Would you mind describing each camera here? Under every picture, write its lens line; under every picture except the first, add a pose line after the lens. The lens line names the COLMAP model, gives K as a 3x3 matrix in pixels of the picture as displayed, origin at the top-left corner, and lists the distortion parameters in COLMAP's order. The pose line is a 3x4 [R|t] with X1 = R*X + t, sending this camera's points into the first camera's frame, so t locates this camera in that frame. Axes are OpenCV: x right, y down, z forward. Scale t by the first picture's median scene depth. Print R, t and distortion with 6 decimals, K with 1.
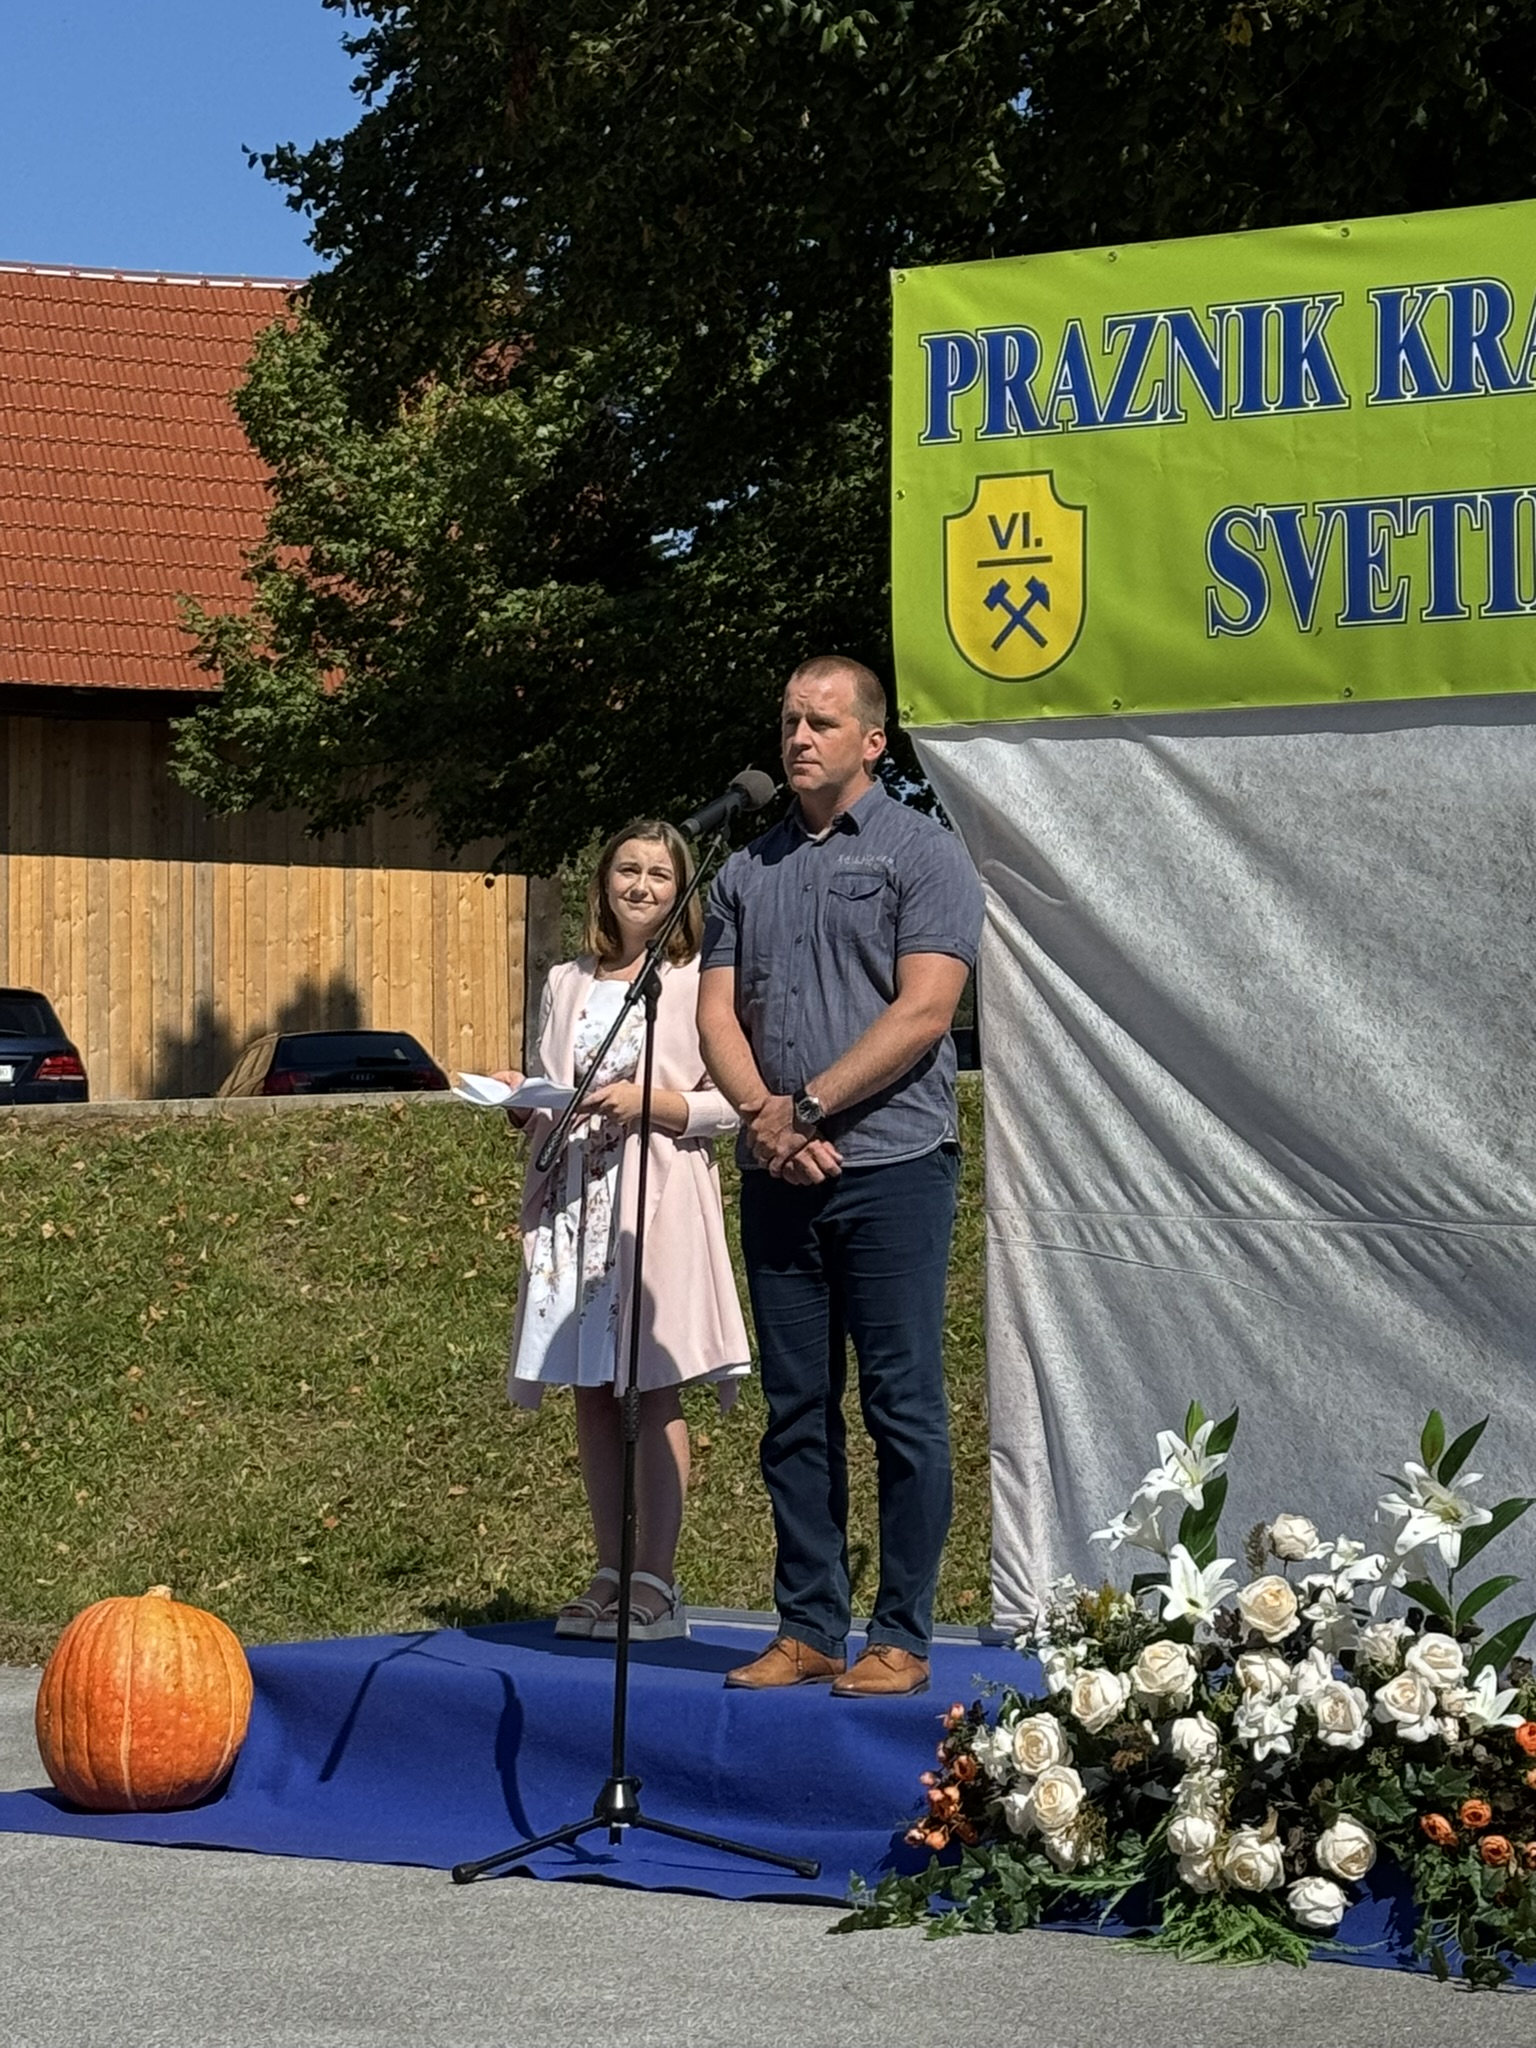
lens RADIAL K [[5293.3, 0, 780.7], [0, 5293.3, 1027.6], [0, 0, 1]] dist [0.217482, -0.622234]
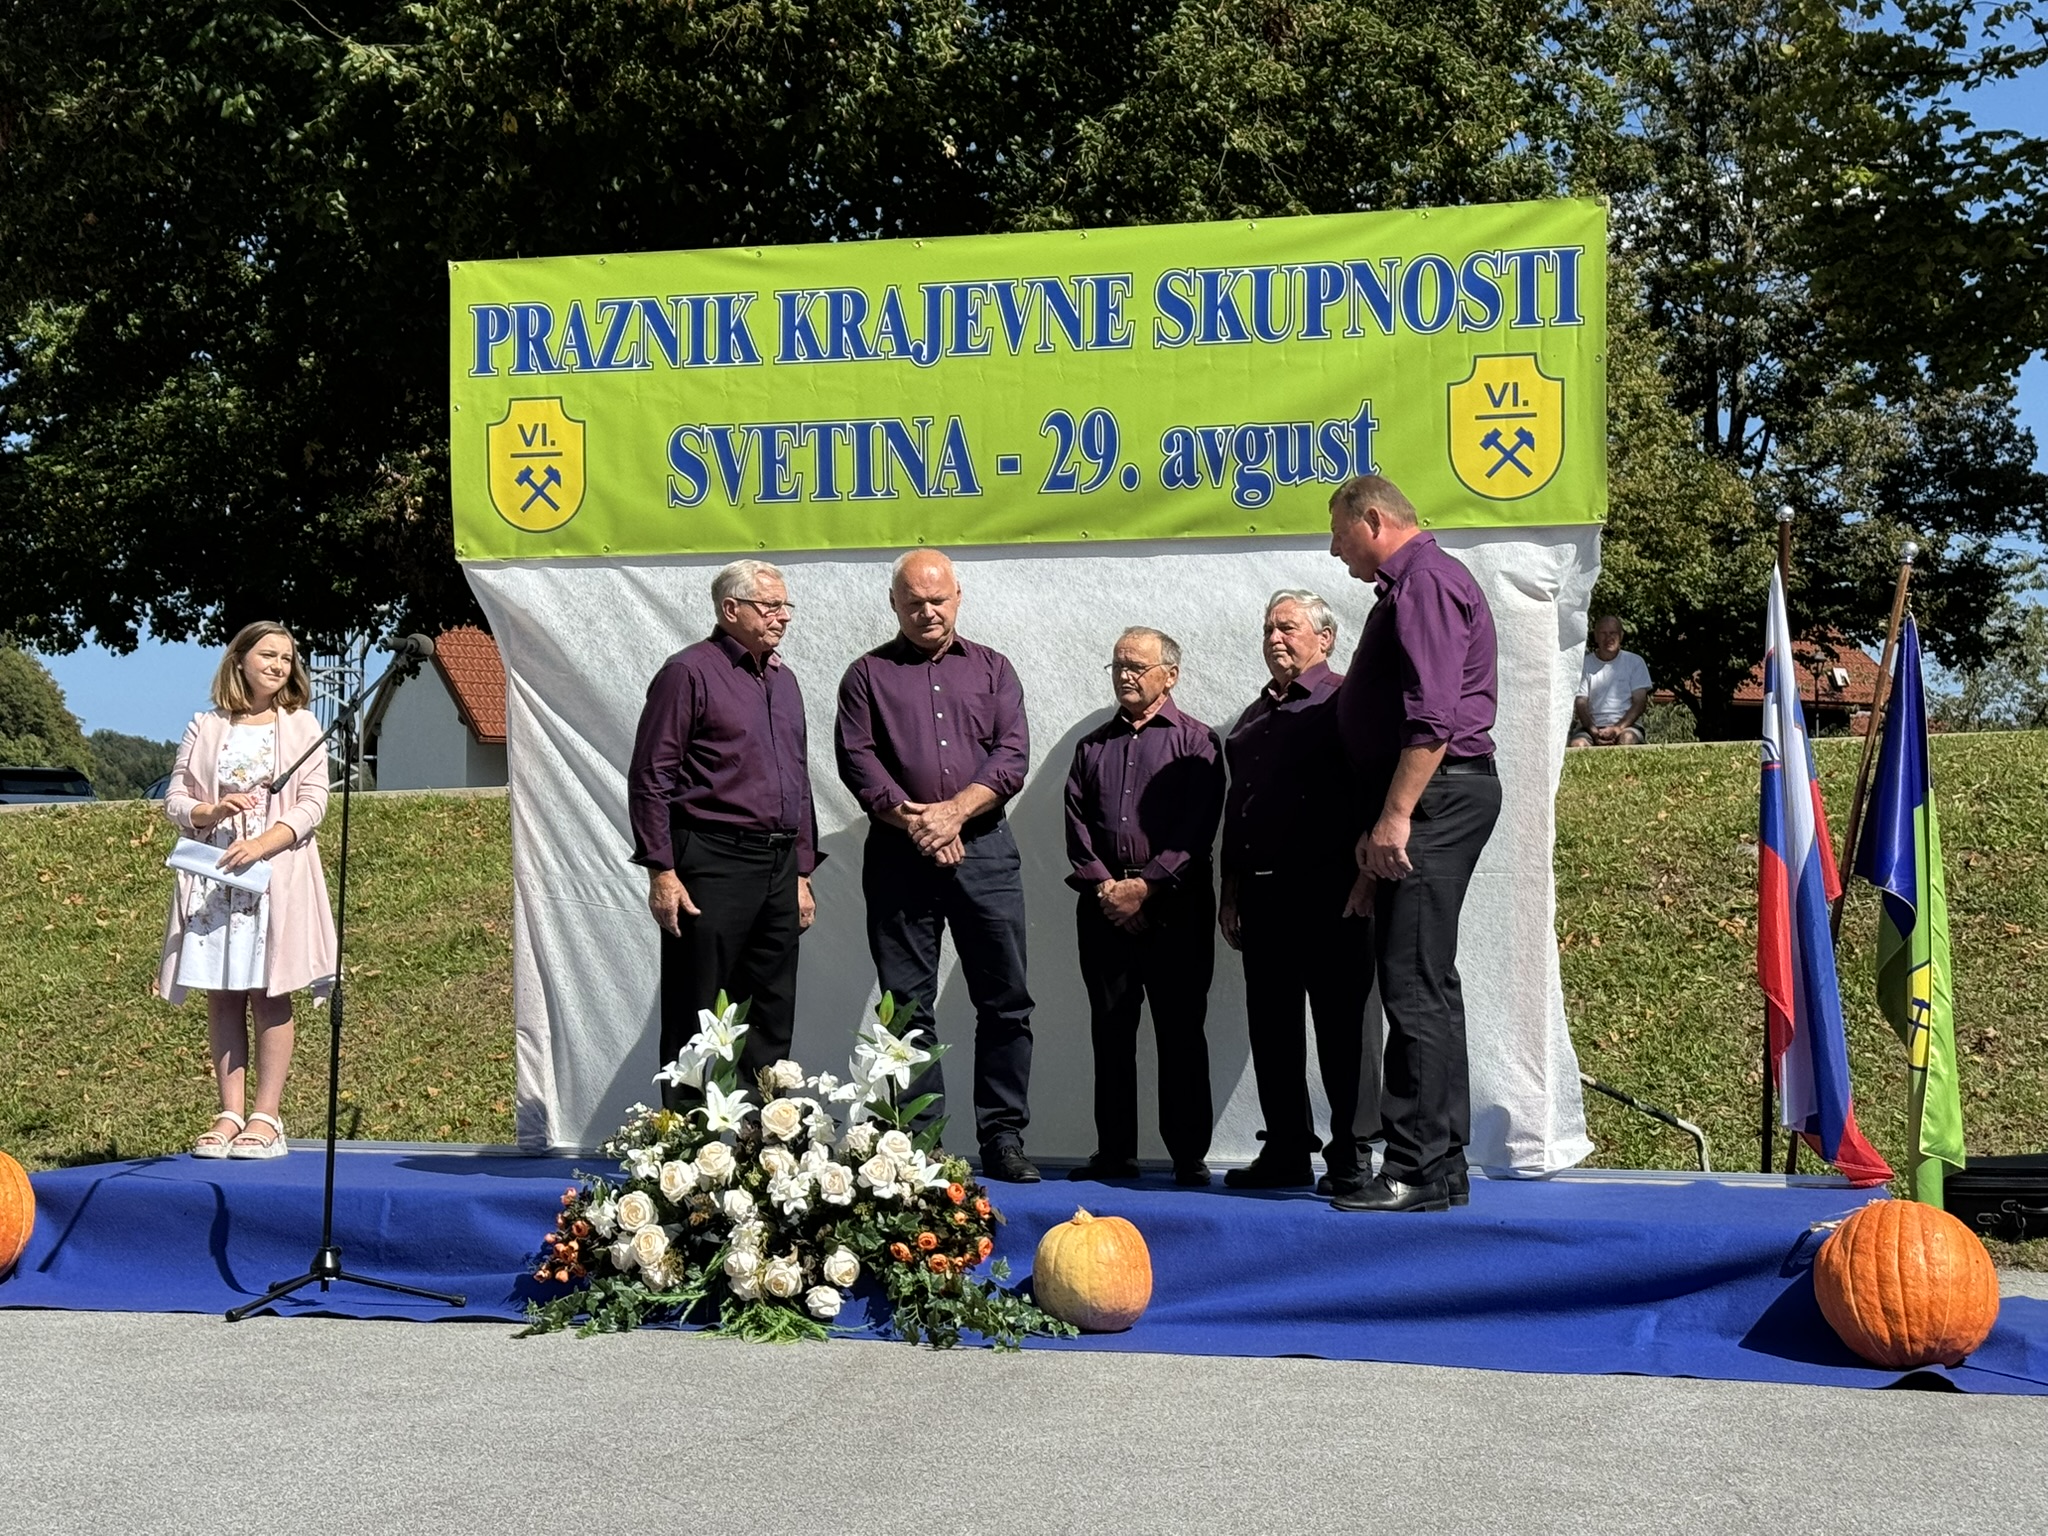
lens RADIAL K [[3393.5, 0, 1025.2], [0, 3393.5, 781.5], [0, 0, 1]] dist [0.152186, -0.015835]
pose [[0.955738, 0.002539, 0.294207, -0.117245], [-0.002809, 0.999996, 0.000495, 0.006782], [-0.294205, -0.001299, 0.955742, 0.008978]]
